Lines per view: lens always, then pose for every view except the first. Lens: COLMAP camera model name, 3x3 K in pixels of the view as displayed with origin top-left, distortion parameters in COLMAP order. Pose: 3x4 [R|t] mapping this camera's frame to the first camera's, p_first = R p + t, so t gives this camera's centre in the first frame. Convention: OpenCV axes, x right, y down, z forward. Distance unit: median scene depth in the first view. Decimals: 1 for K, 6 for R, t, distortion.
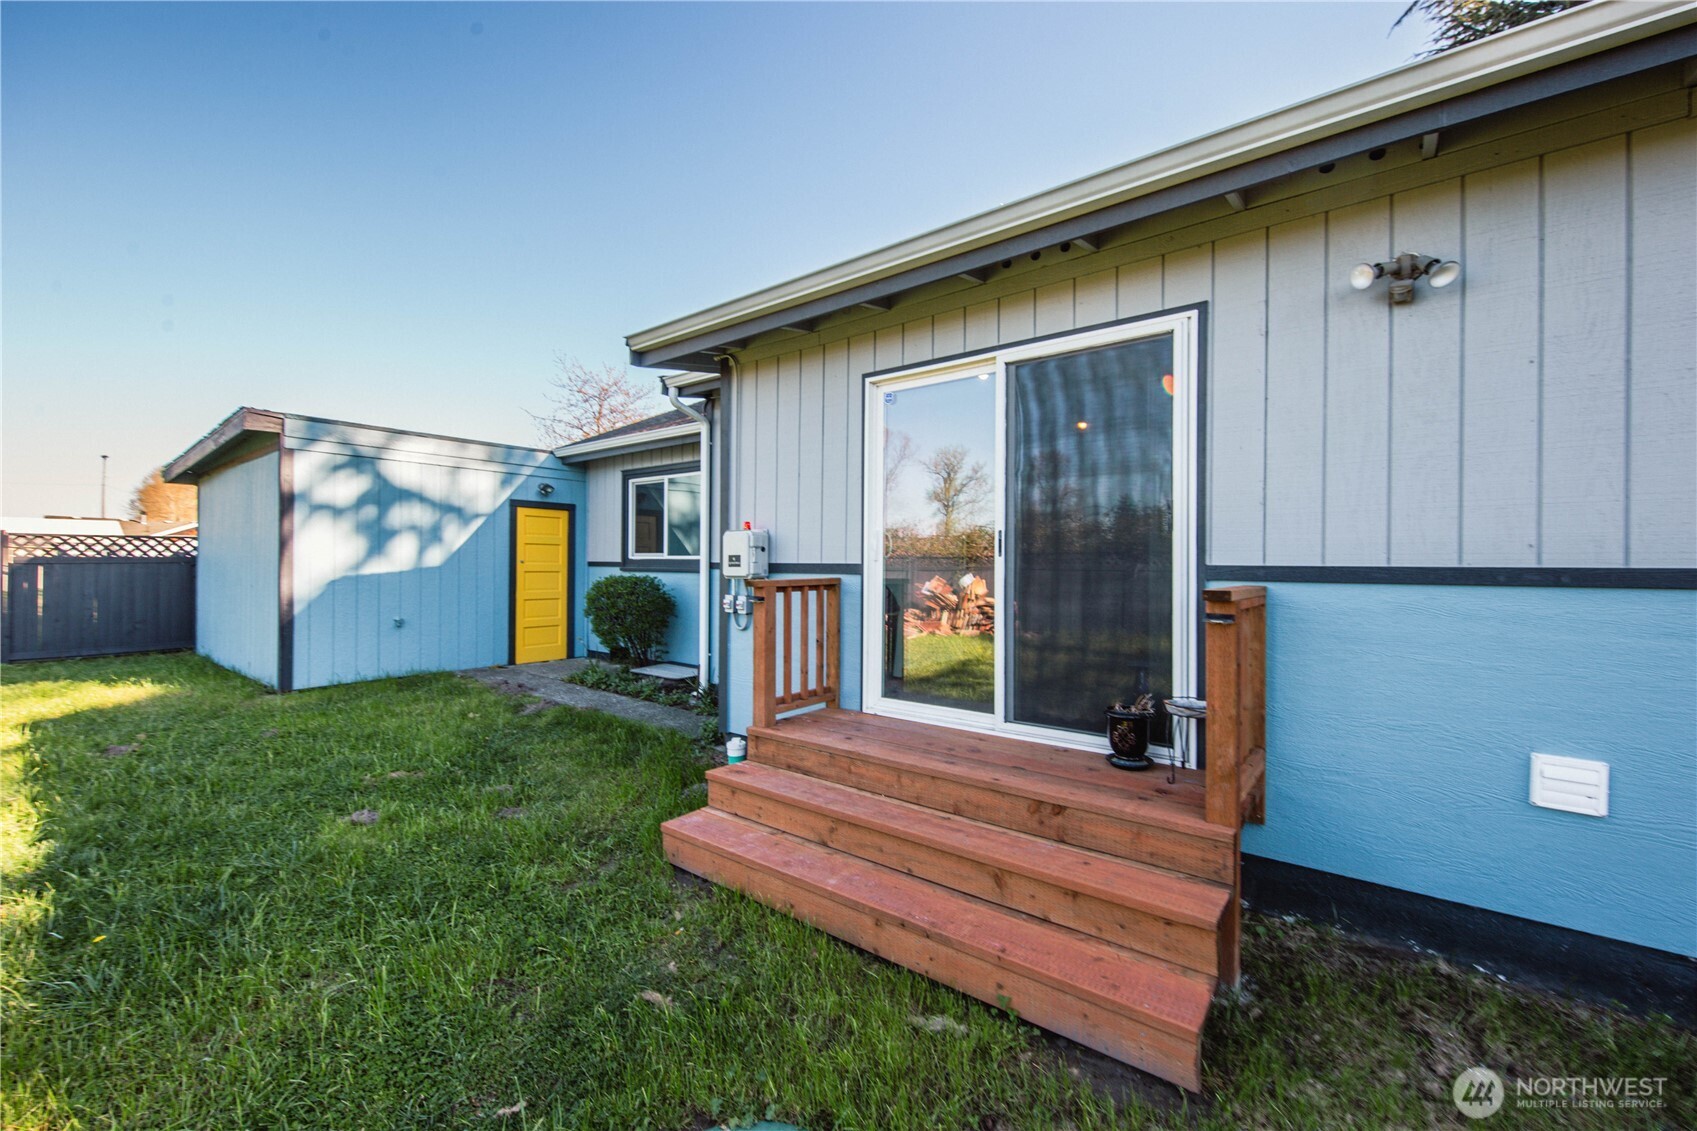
lens RADIAL K [[692.1, 0, 849.4], [0, 692.1, 570.0], [0, 0, 1]] dist [-0.000176, -0.000016]
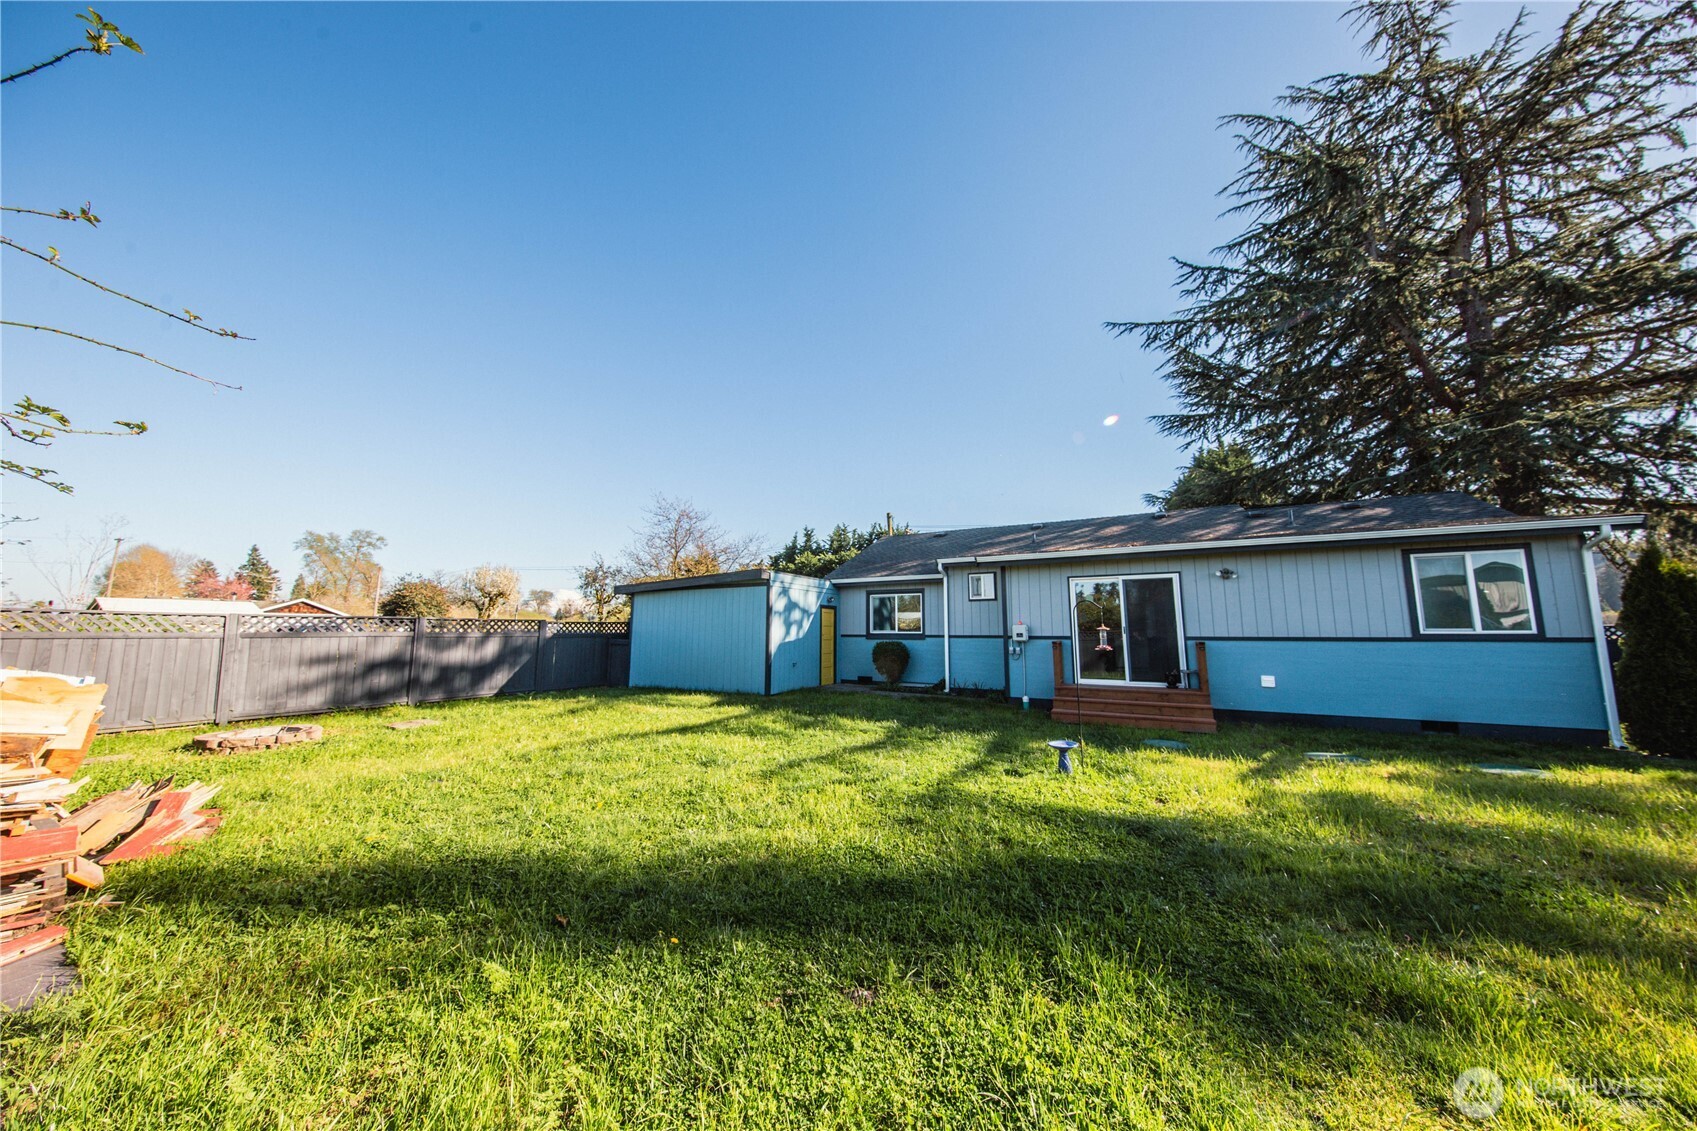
lens RADIAL K [[547.2, 0, 844.9], [0, 547.2, 564.8], [0, 0, 1]] dist [-0.006759, 0.000106]
pose [[0.984375, 0.008070, 0.175899, -0.845418], [0.013883, 0.992283, -0.123217, -0.022846], [-0.175536, 0.123733, 0.976666, -0.763938]]
